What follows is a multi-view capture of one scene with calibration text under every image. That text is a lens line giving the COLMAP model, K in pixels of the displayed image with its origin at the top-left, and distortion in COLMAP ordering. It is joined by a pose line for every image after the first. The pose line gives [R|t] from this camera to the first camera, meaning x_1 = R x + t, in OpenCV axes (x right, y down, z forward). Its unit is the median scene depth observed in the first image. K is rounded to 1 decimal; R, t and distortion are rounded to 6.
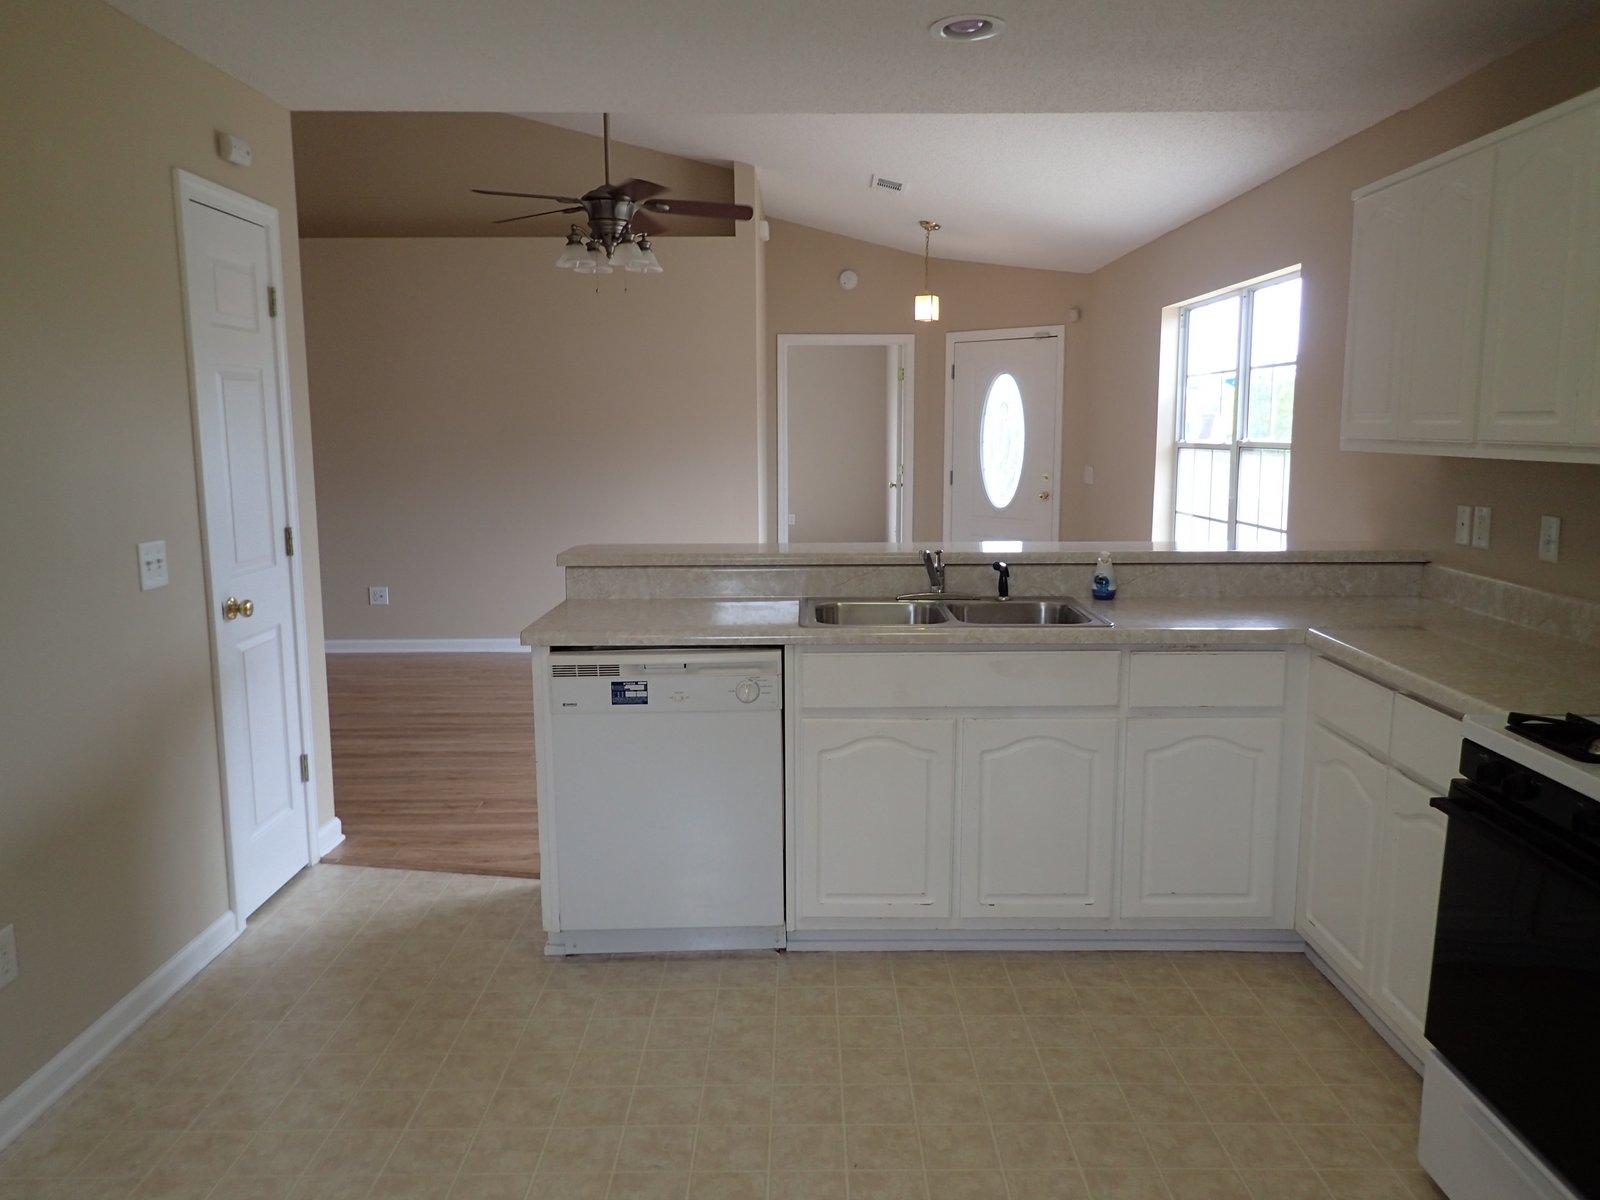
lens RADIAL K [[1188.9, 0, 801.9], [0, 1188.9, 595.4], [0, 0, 1]] dist [0.001522, -0.000762]
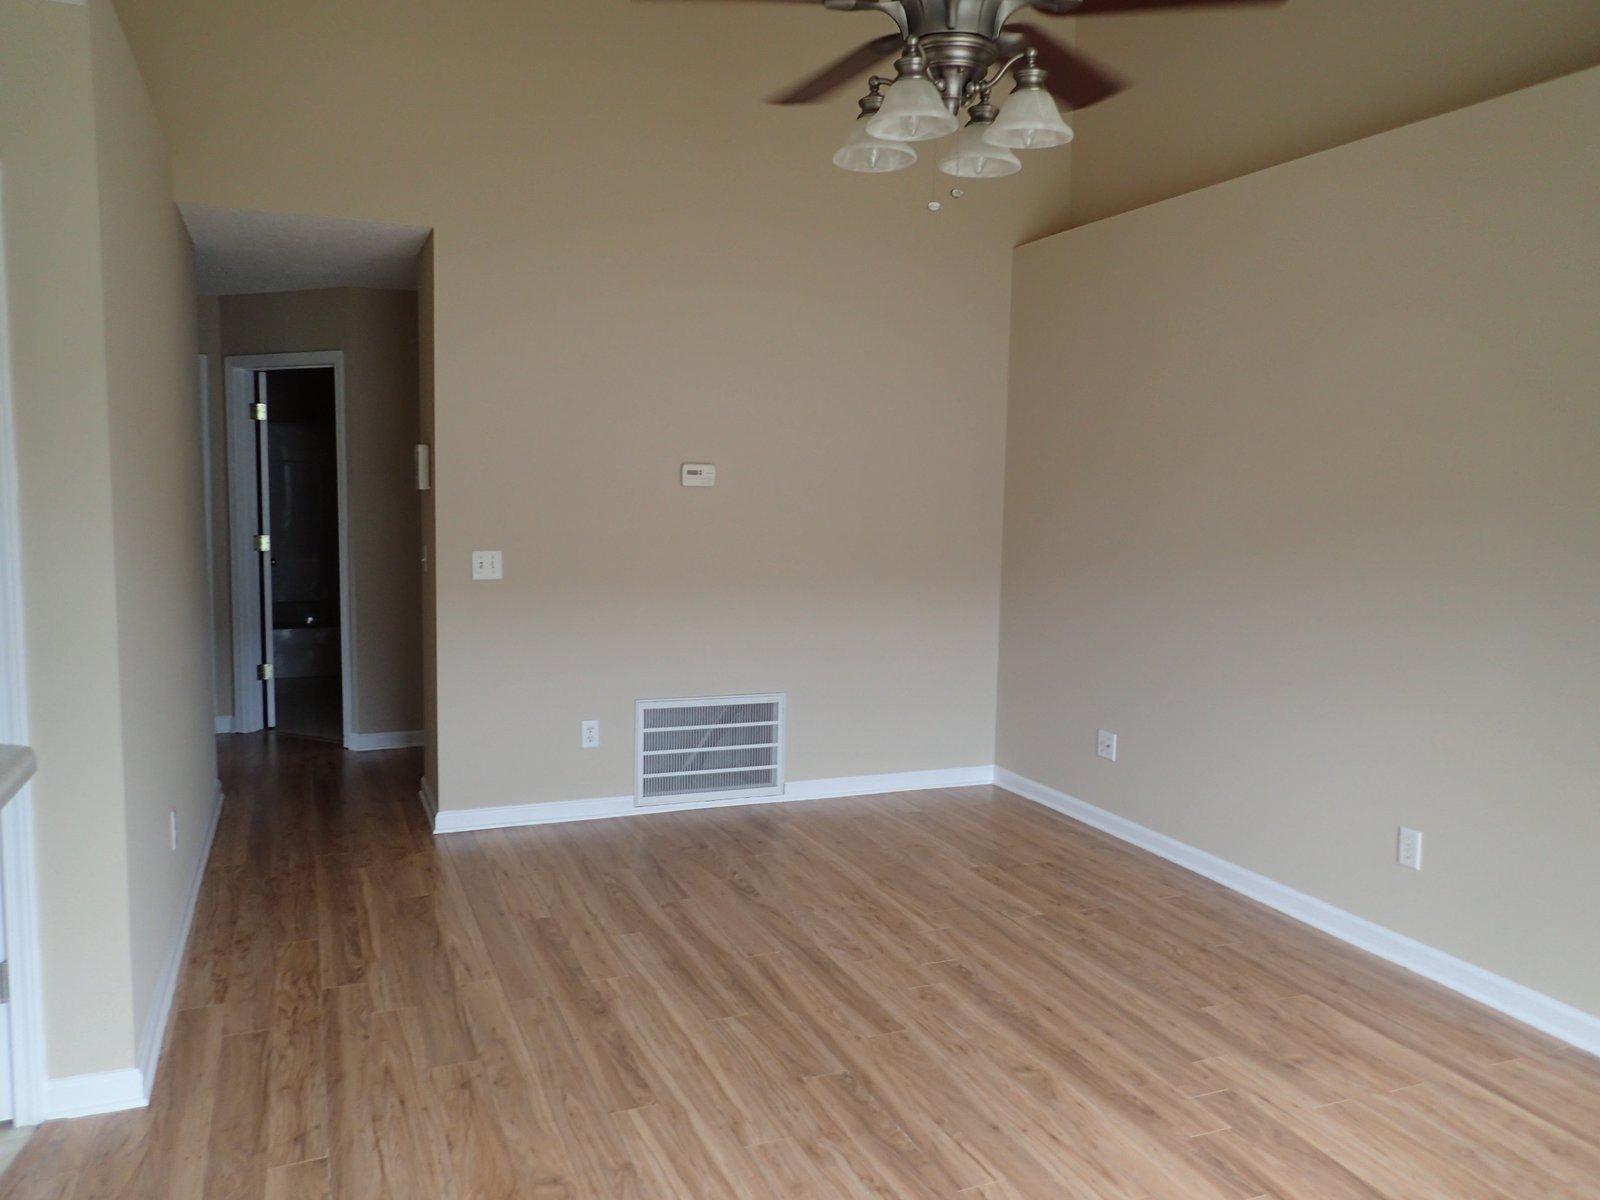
lens RADIAL K [[1188.9, 0, 801.9], [0, 1188.9, 595.4], [0, 0, 1]] dist [0.001522, -0.000762]
pose [[0.388103, 0.103654, -0.915768, 0.178150], [-0.152955, 0.987119, 0.046908, -0.086360], [0.908835, 0.121866, 0.398959, 0.561794]]
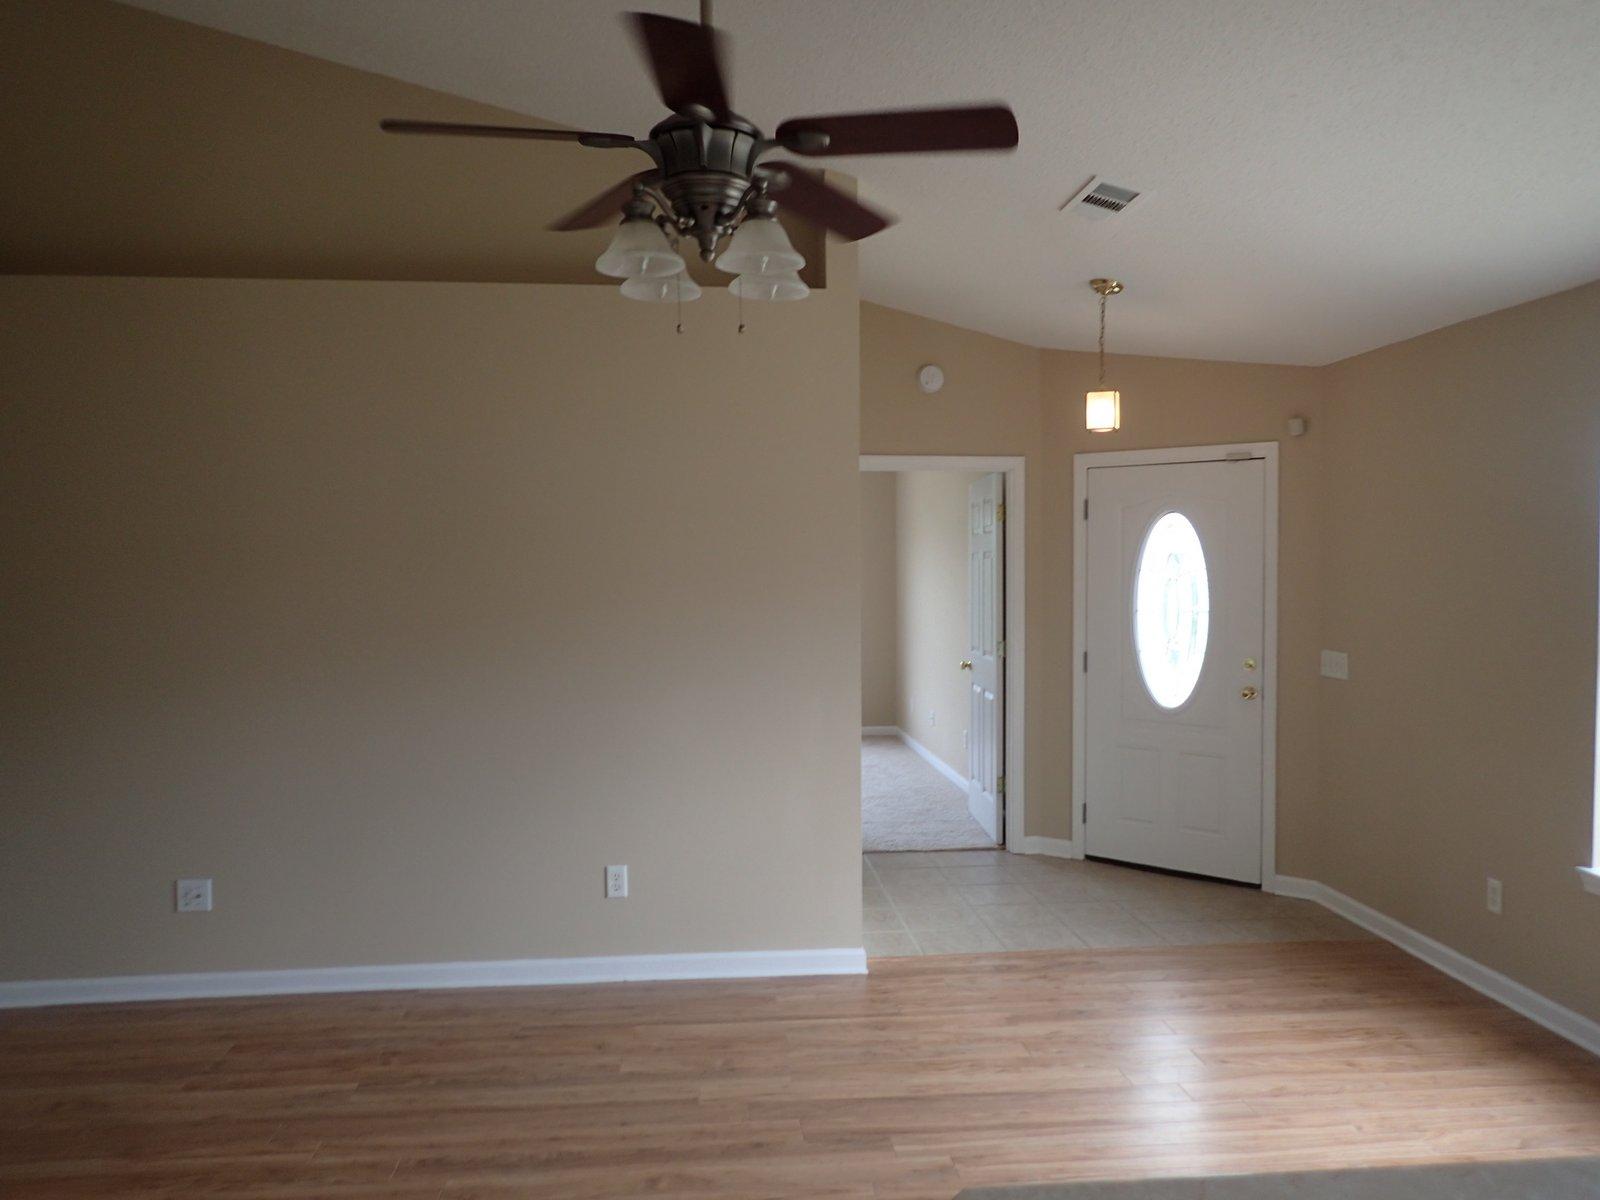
lens RADIAL K [[1188.9, 0, 801.9], [0, 1188.9, 595.4], [0, 0, 1]] dist [0.001522, -0.000762]
pose [[0.995366, -0.003132, 0.096103, -0.120995], [0.014386, 0.993069, -0.116645, -0.070081], [-0.095072, 0.117487, 0.988513, 0.393076]]
